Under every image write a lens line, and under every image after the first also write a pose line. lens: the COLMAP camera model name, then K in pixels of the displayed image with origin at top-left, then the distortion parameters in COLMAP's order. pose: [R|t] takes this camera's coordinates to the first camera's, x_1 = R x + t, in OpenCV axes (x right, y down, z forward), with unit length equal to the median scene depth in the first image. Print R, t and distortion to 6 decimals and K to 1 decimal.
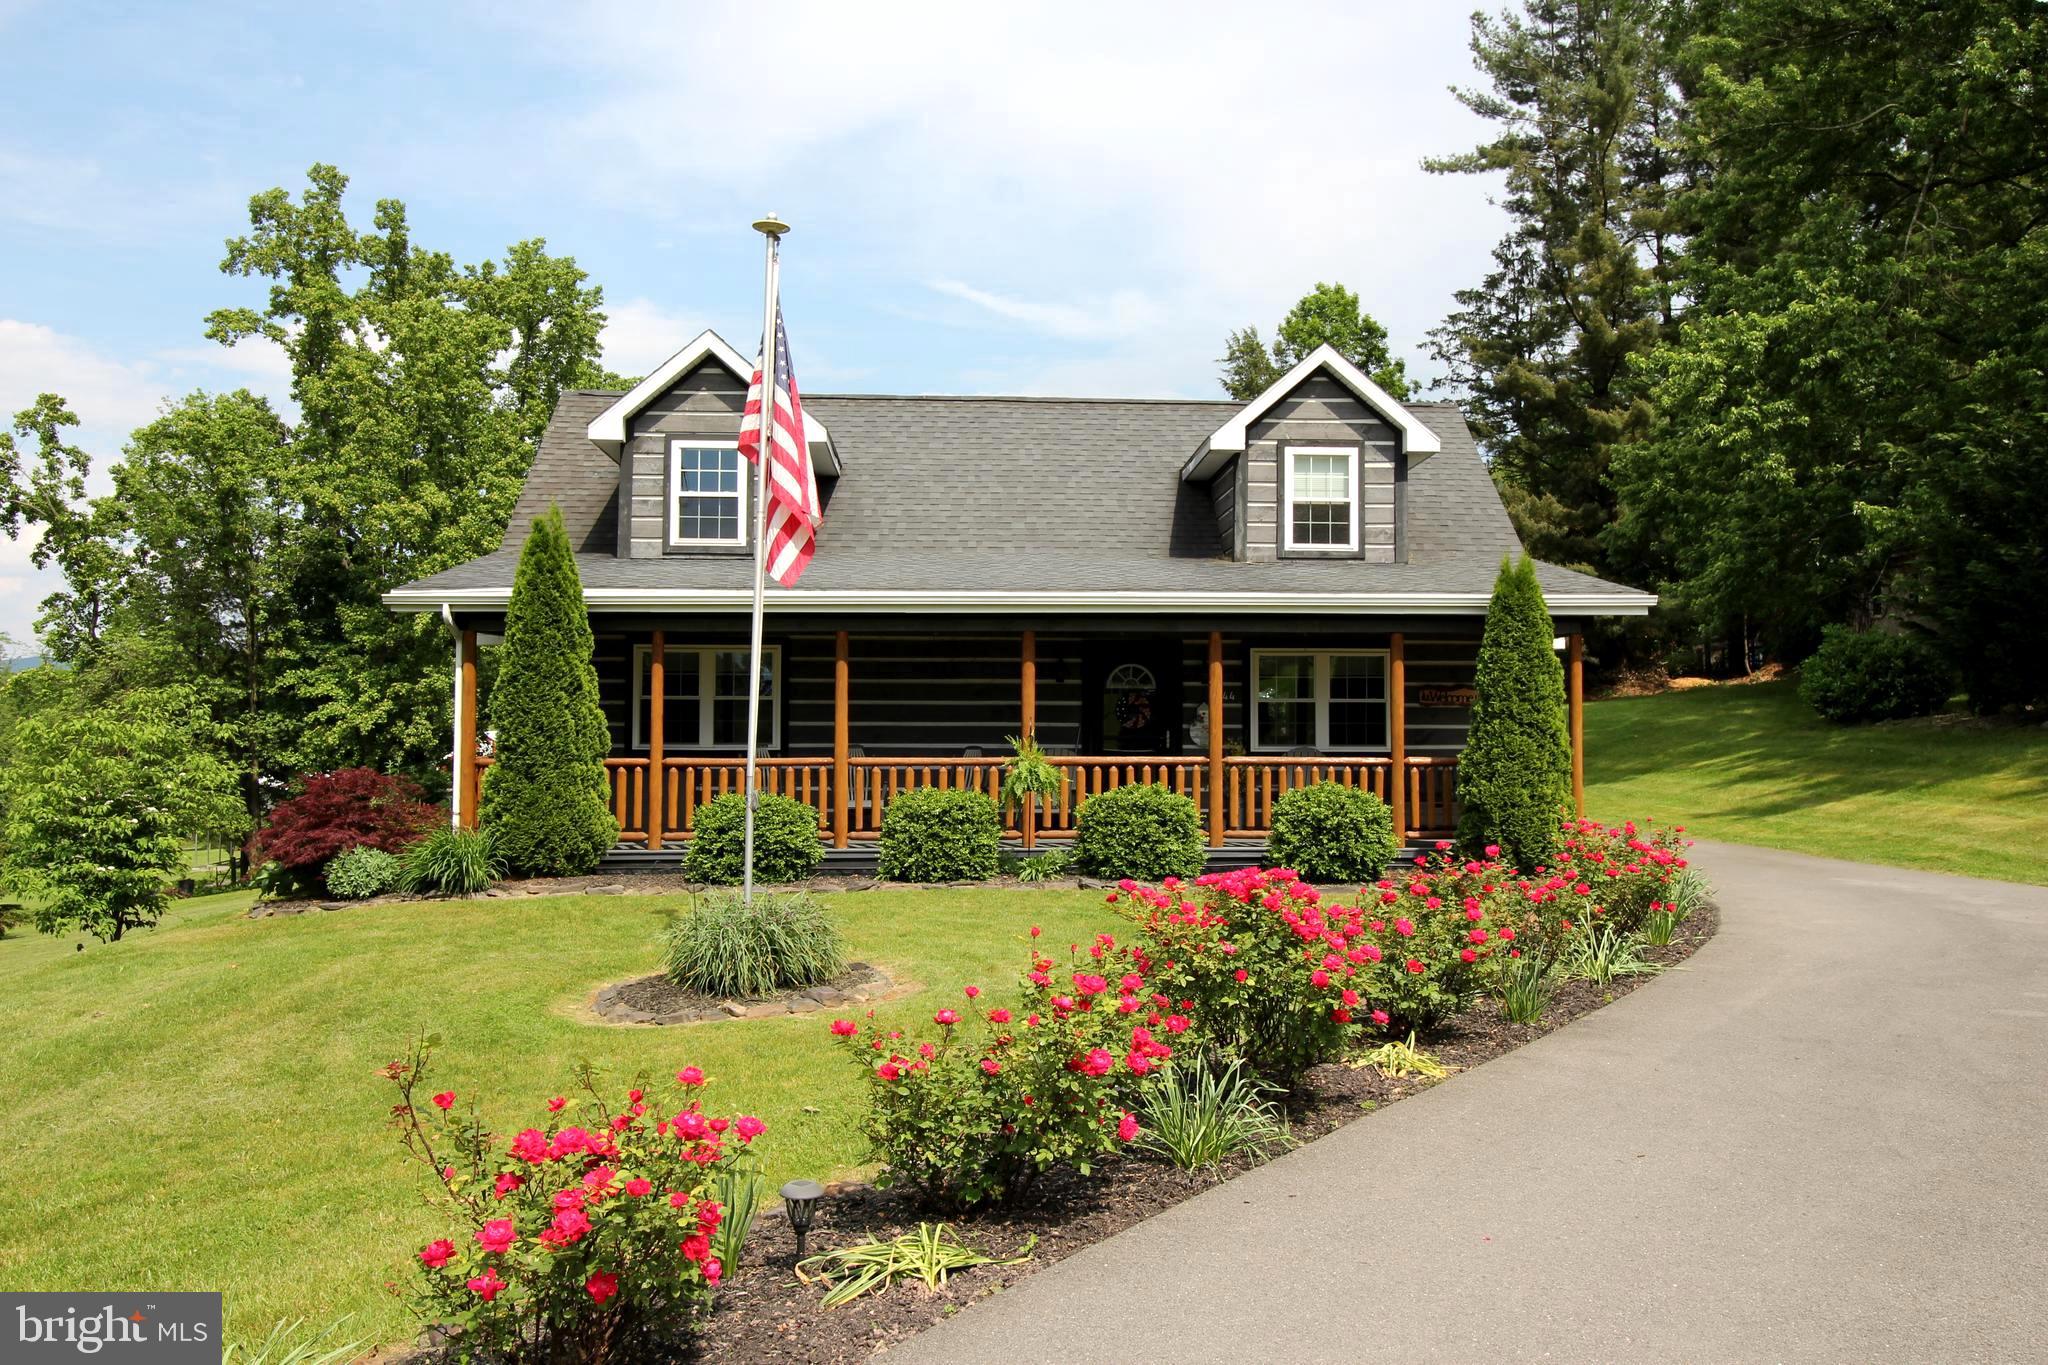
lens RADIAL K [[1616.4, 0, 1041.3], [0, 1616.4, 675.4], [0, 0, 1]] dist [0.005358, 0.002258]
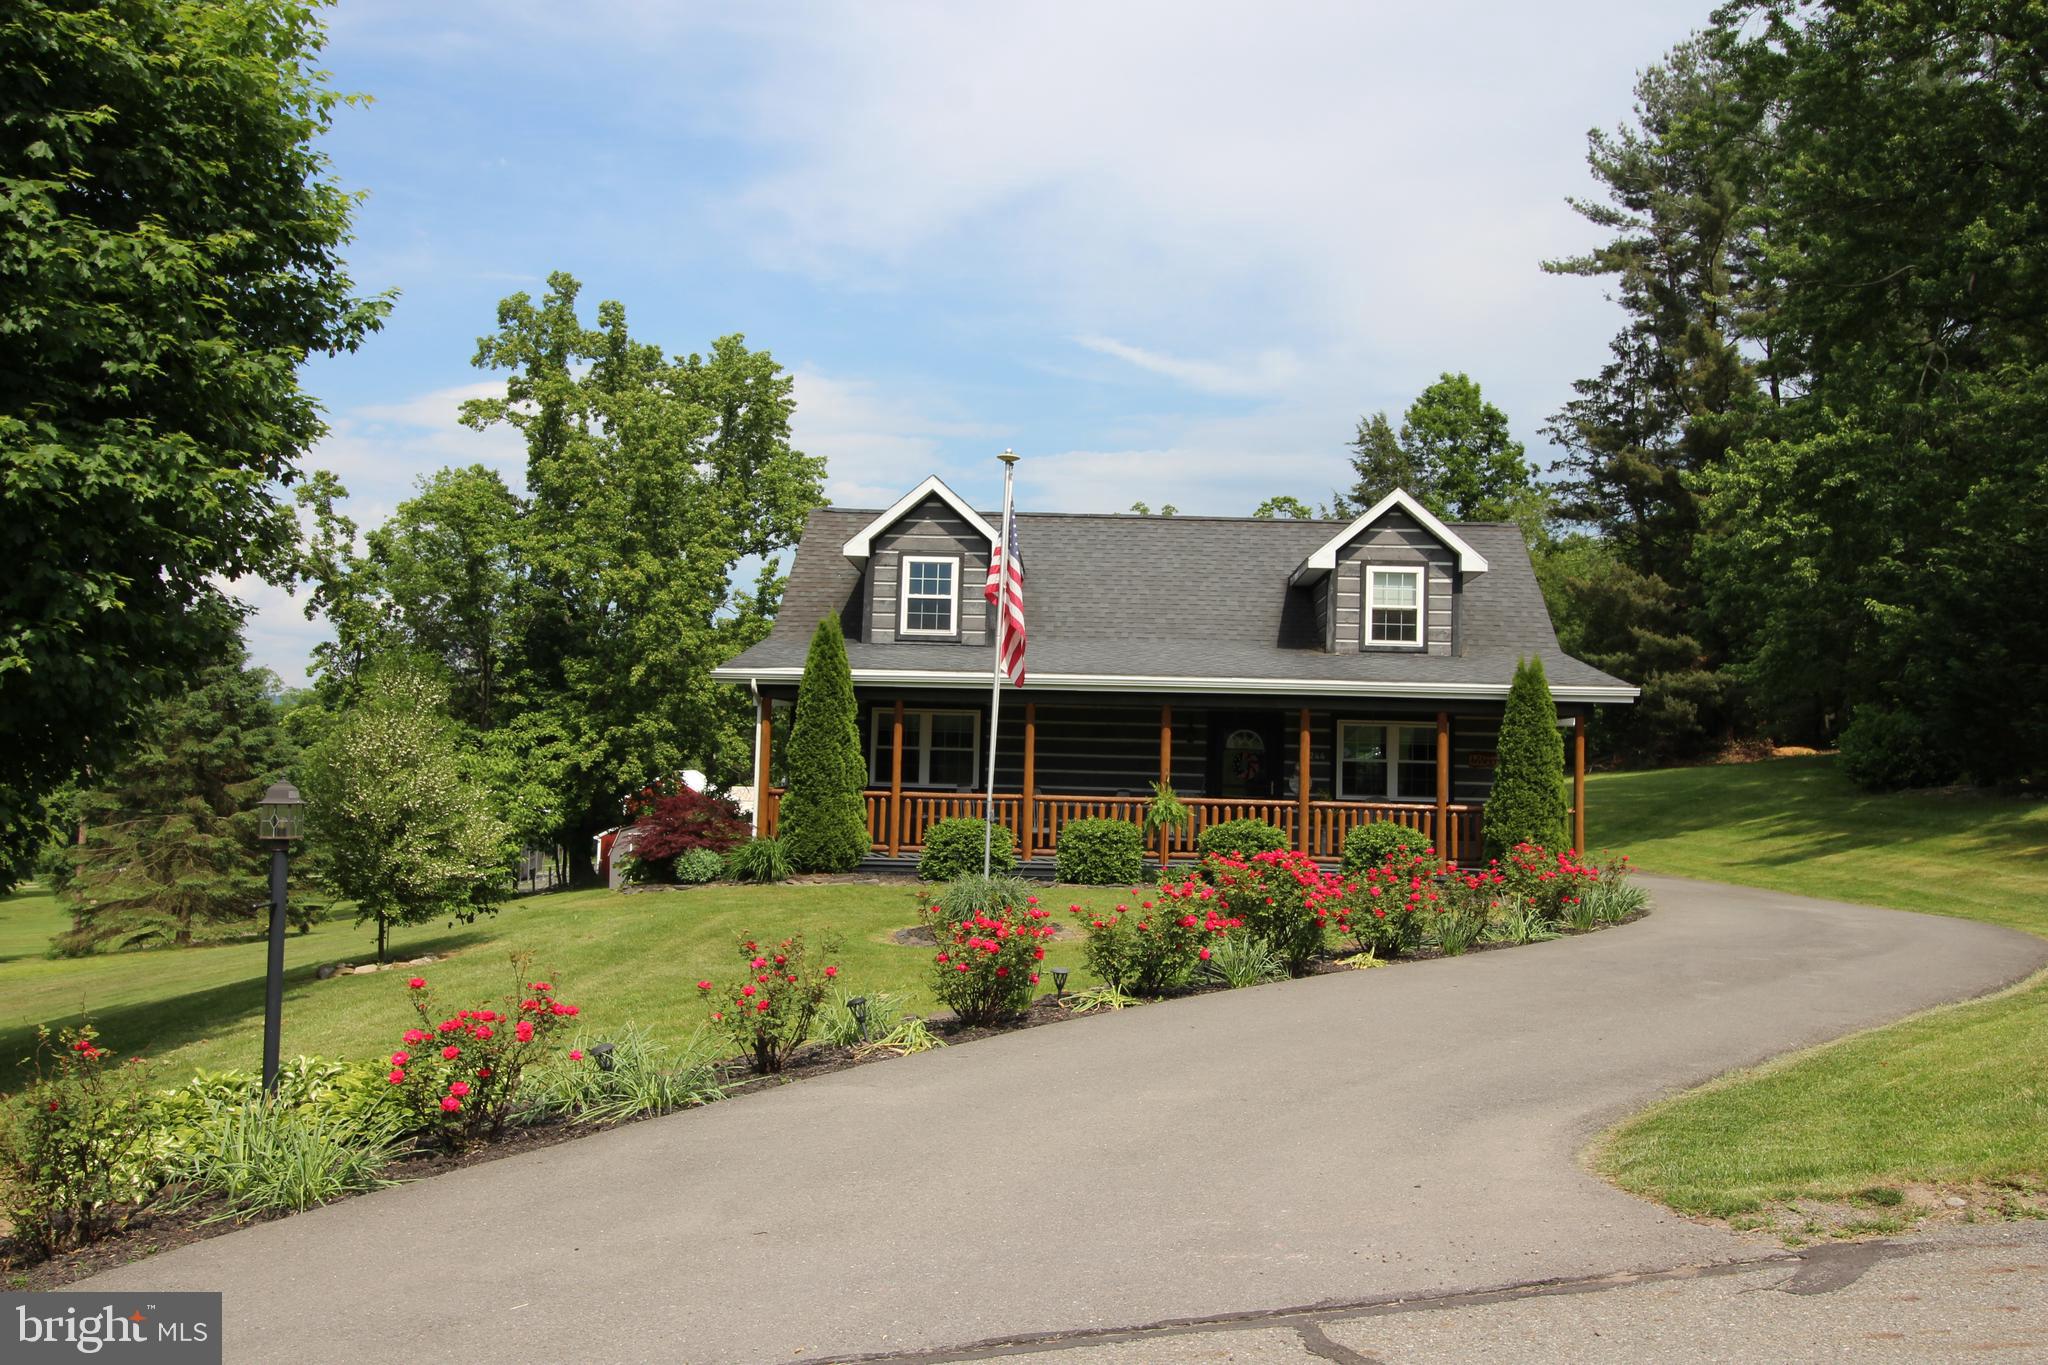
lens RADIAL K [[1616.4, 0, 1041.3], [0, 1616.4, 675.4], [0, 0, 1]] dist [0.005358, 0.002258]
pose [[0.996057, 0.018502, -0.086768, 0.003827], [-0.021244, 0.999300, -0.030781, -0.006968], [0.086137, 0.032503, 0.995753, -0.303140]]
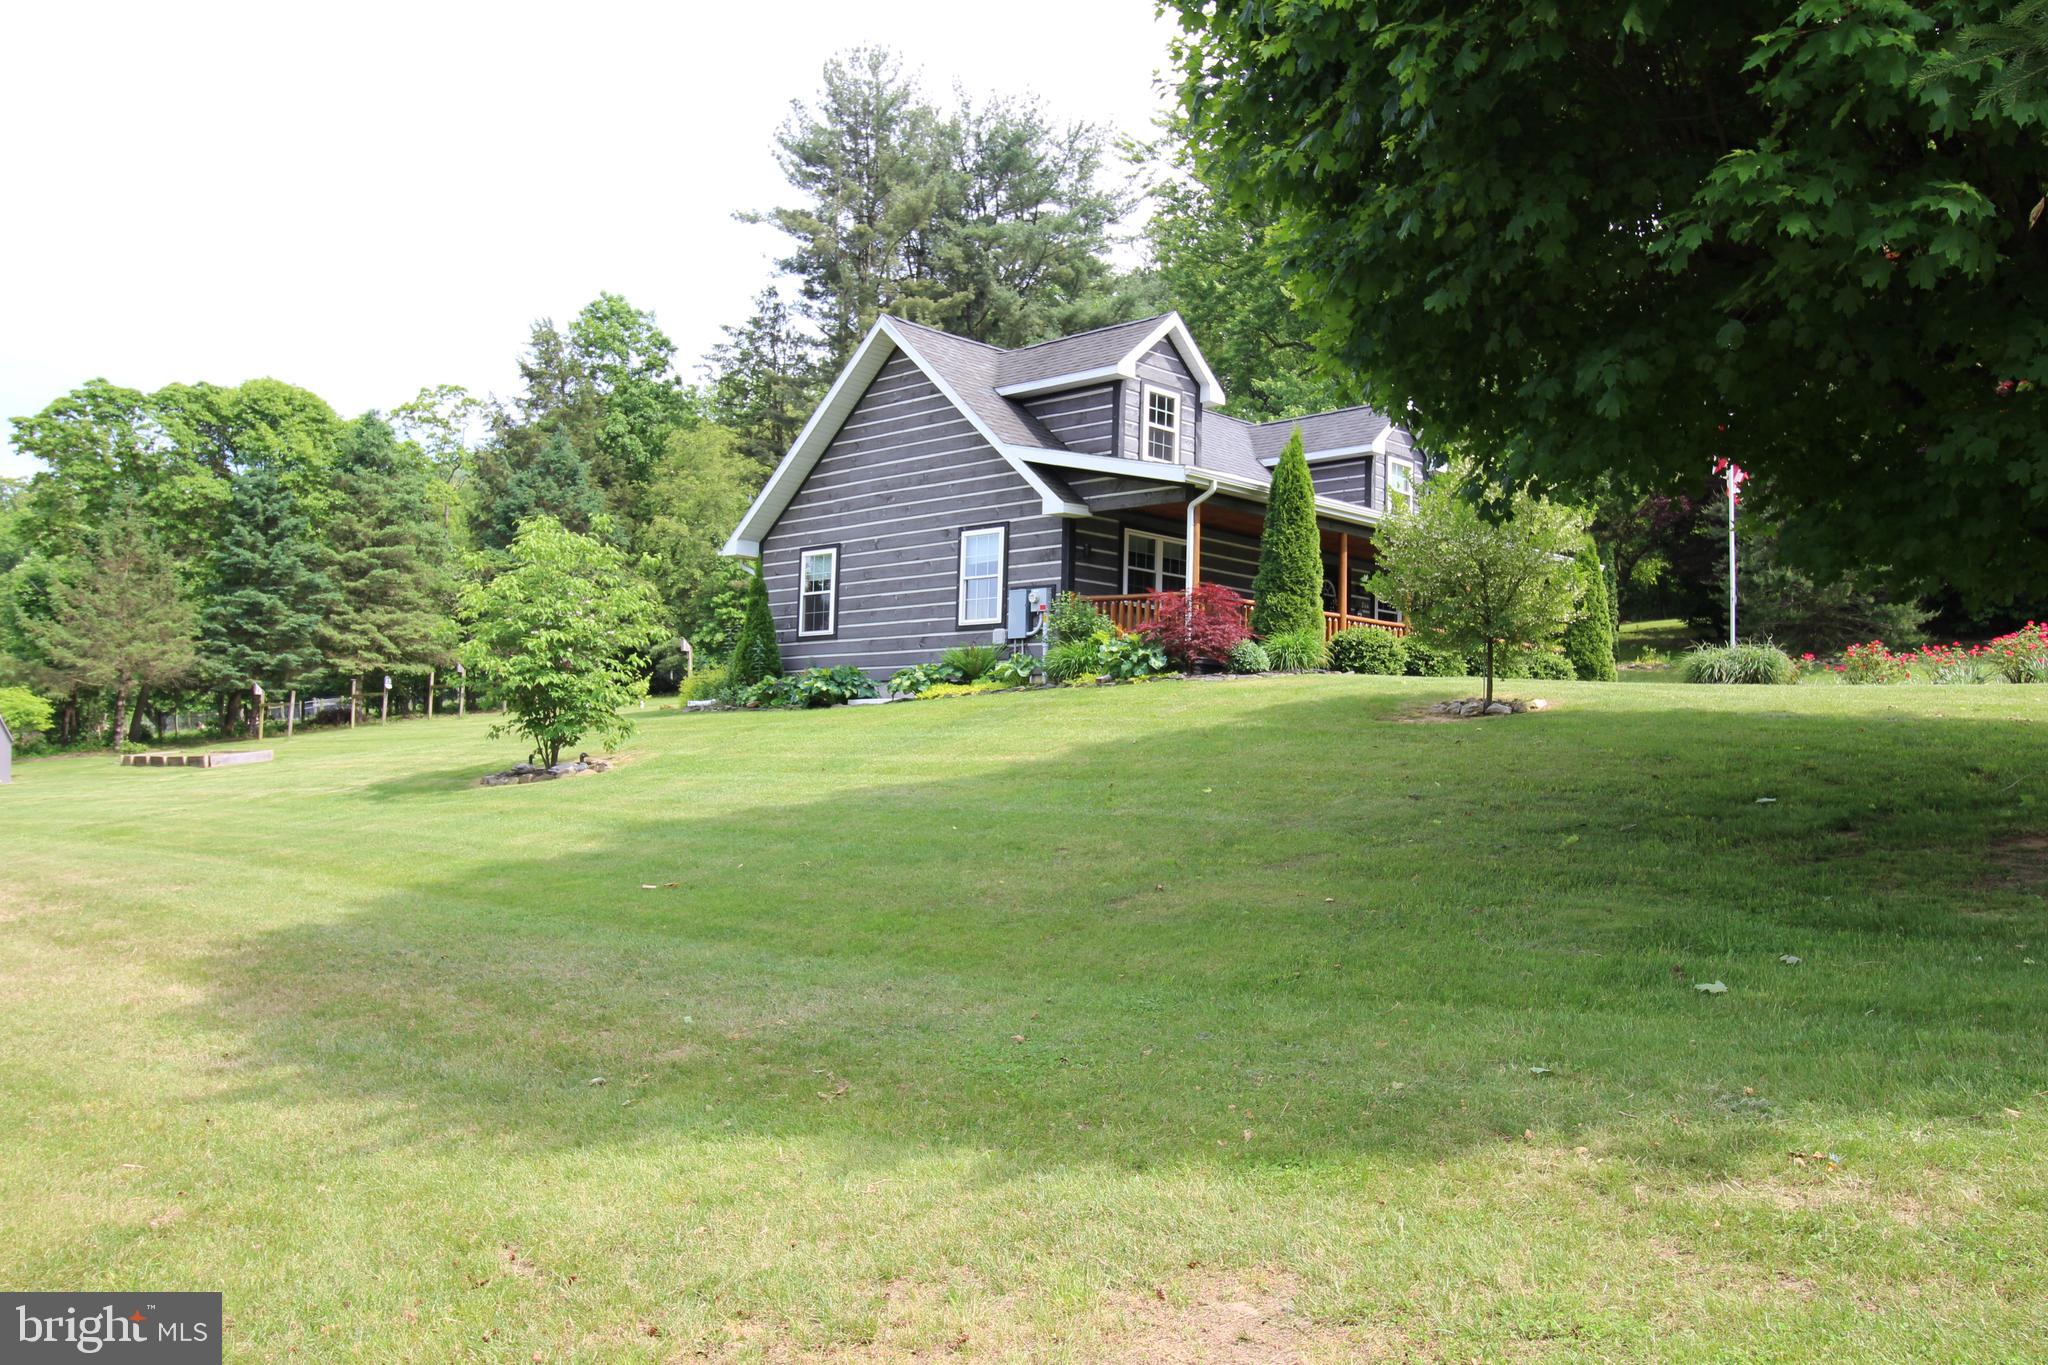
lens RADIAL K [[1616.4, 0, 1041.3], [0, 1616.4, 675.4], [0, 0, 1]] dist [0.005358, 0.002258]
pose [[0.729355, 0.062079, 0.681313, -1.152989], [-0.045836, 0.998071, -0.041873, 0.158395], [-0.682598, -0.000688, 0.730794, 0.032511]]
